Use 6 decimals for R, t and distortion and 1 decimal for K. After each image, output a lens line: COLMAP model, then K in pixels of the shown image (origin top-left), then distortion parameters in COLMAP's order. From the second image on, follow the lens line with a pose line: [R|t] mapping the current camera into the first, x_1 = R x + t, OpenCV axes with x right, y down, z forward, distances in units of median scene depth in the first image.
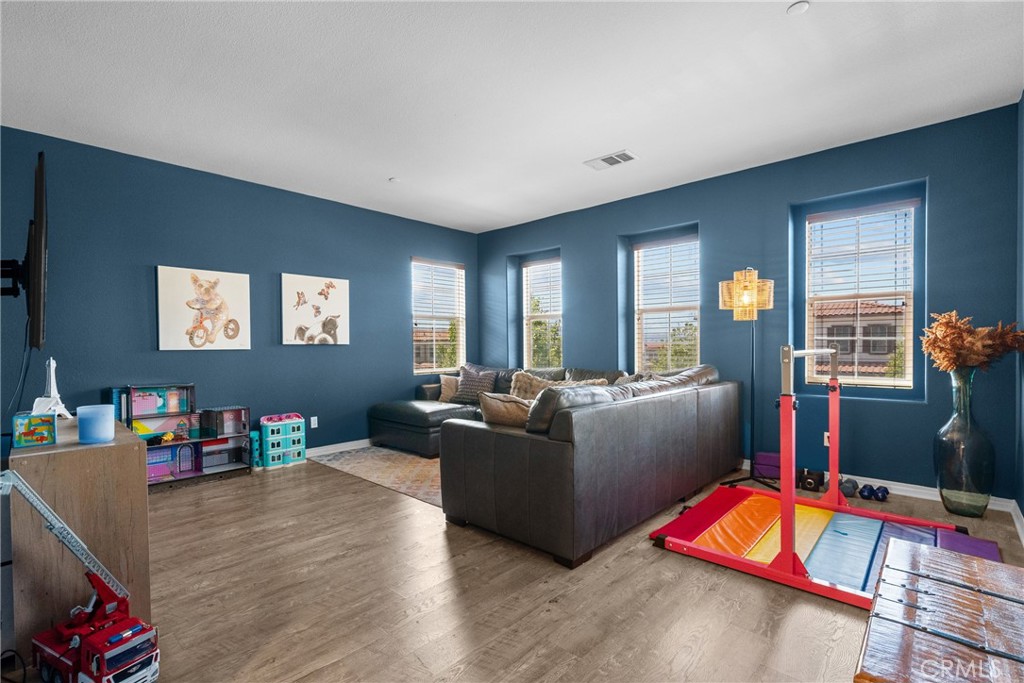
lens RADIAL K [[470.2, 0, 506.2], [0, 470.2, 341.1], [0, 0, 1]] dist [-0.005558, 0.002614]
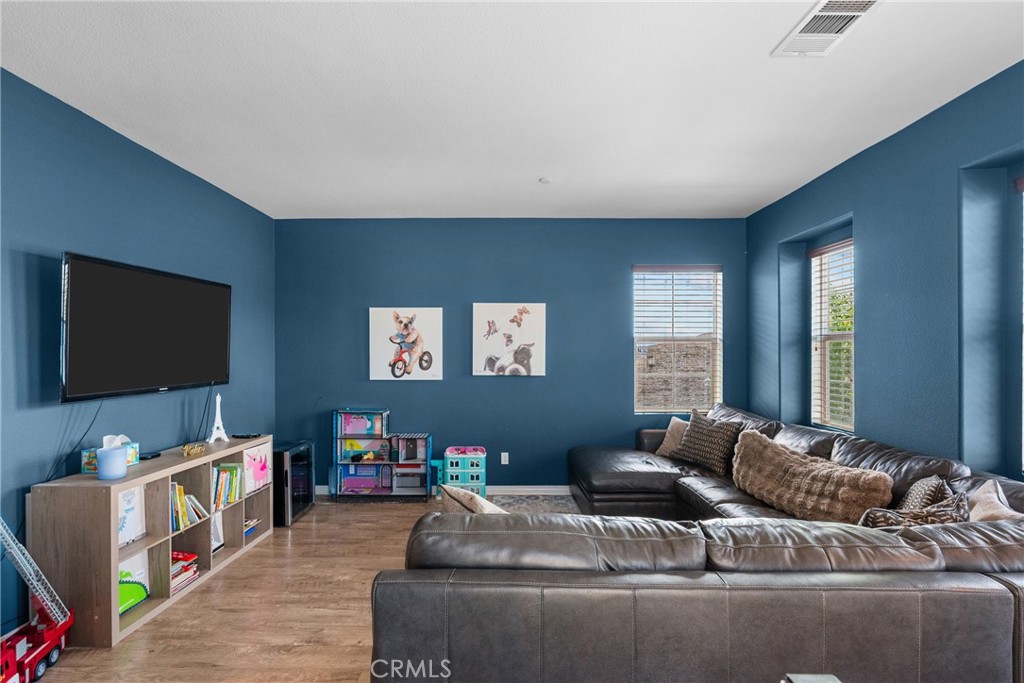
lens RADIAL K [[470.2, 0, 515.0], [0, 470.2, 350.1], [0, 0, 1]] dist [-0.005558, 0.002614]
pose [[0.682999, 0.002970, -0.730413, 0.310514], [0.001169, 0.999986, 0.005159, -0.051750], [0.730418, -0.004378, 0.682986, 0.397391]]
